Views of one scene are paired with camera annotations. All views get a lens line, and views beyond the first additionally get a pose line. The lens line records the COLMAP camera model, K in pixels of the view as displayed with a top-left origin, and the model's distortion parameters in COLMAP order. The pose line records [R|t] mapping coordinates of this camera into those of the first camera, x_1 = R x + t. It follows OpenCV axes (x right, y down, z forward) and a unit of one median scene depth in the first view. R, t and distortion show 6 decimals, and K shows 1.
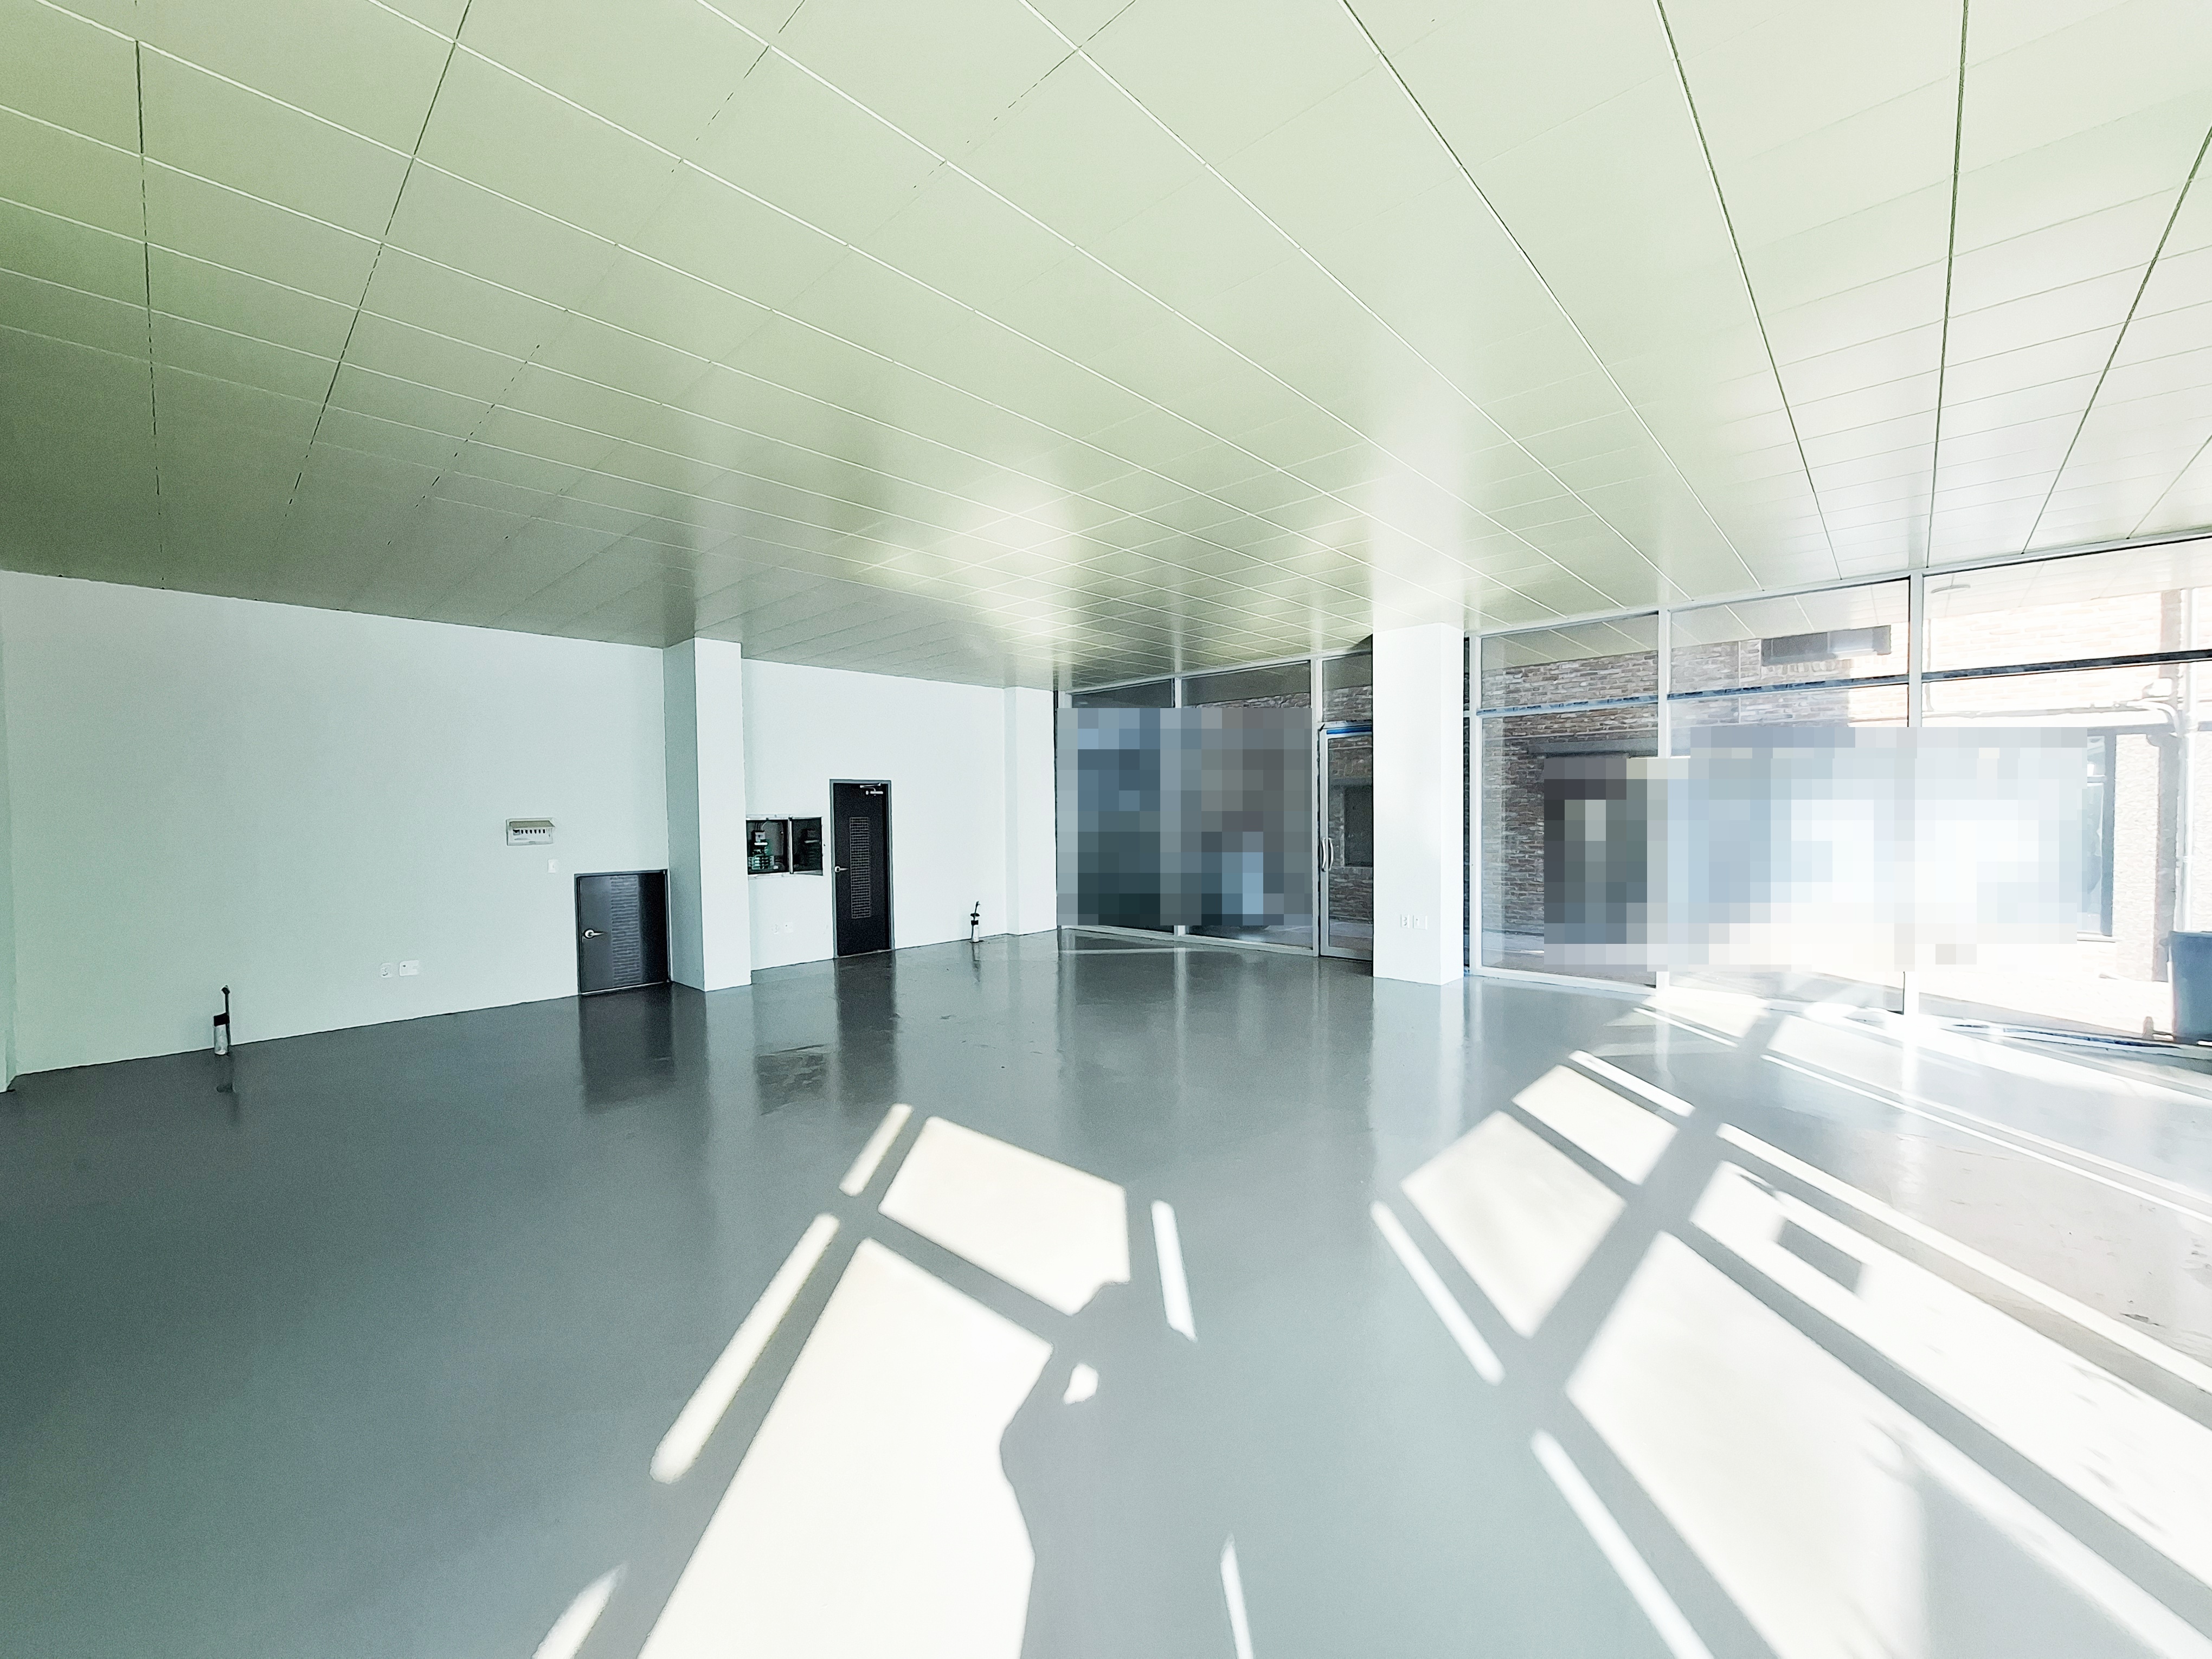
lens RADIAL K [[871.7, 0, 1098.9], [0, 871.7, 830.2], [0, 0, 1]] dist [-0.014706, 0.000279]
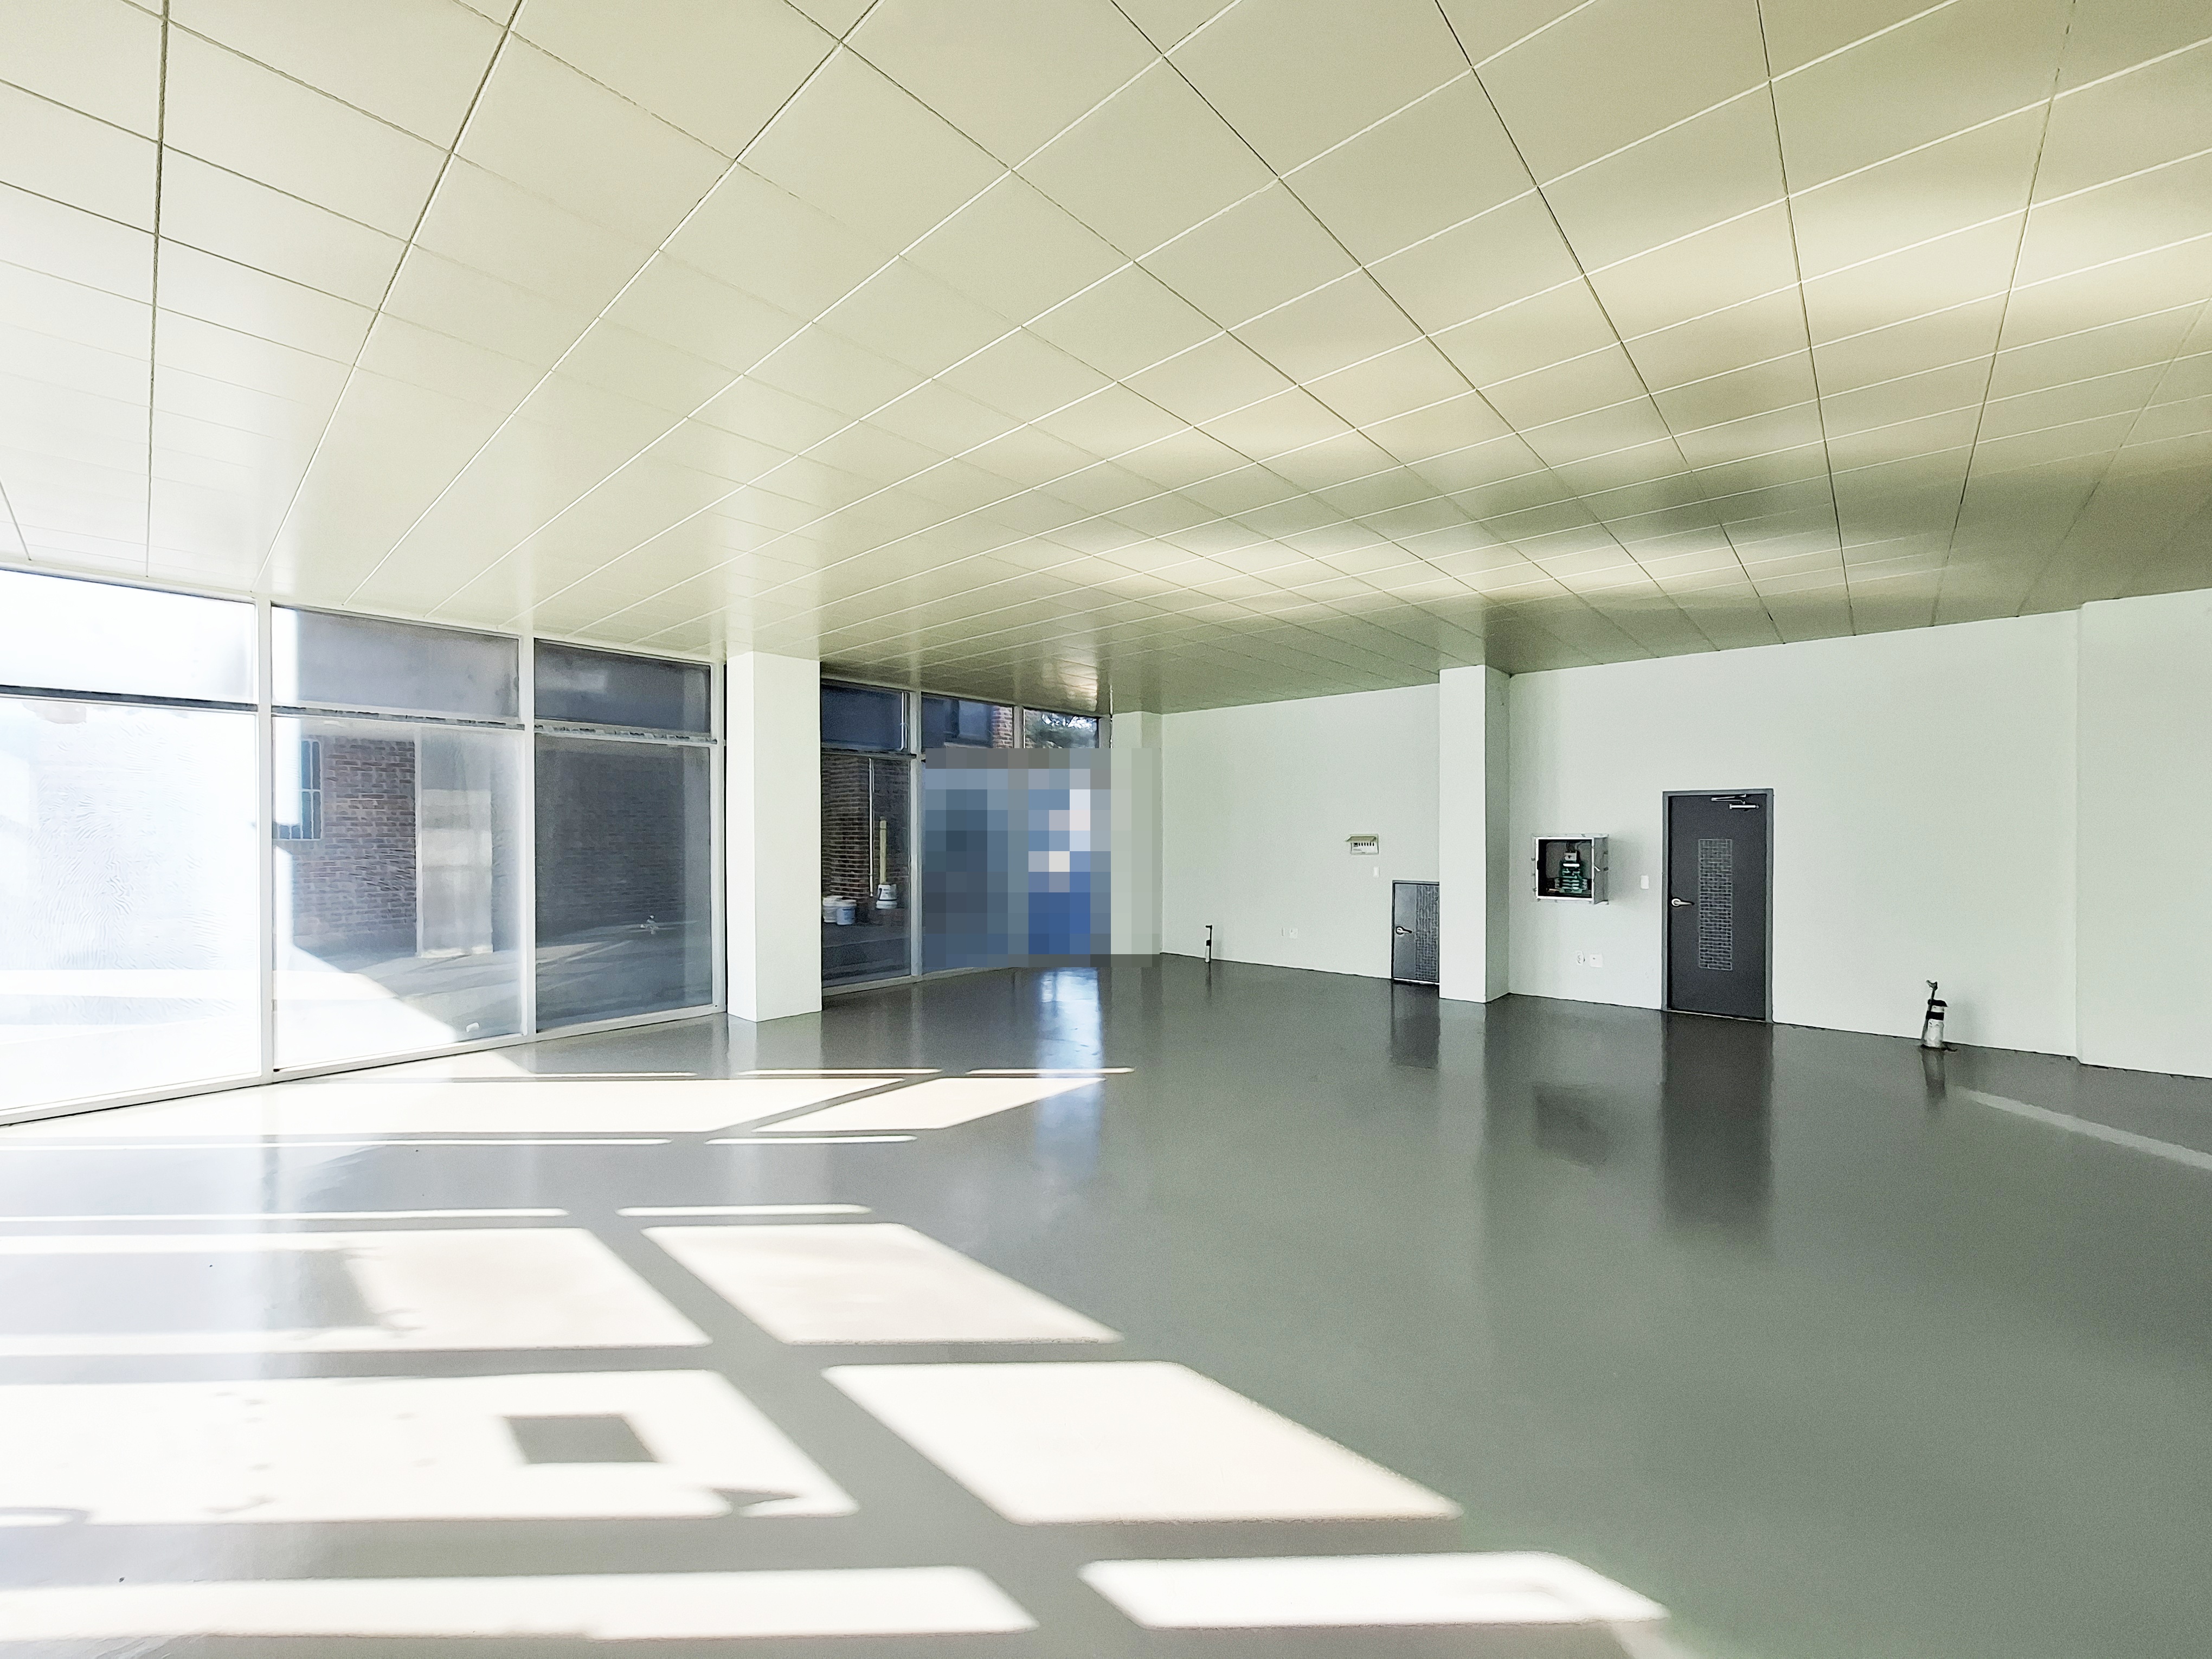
lens RADIAL K [[871.7, 0, 1098.9], [0, 871.7, 830.2], [0, 0, 1]] dist [-0.014706, 0.000279]
pose [[0.025115, 0.013961, -0.999587, 0.631856], [-0.020837, 0.999693, 0.013439, -0.027881], [0.999467, 0.020491, 0.025398, 0.564212]]
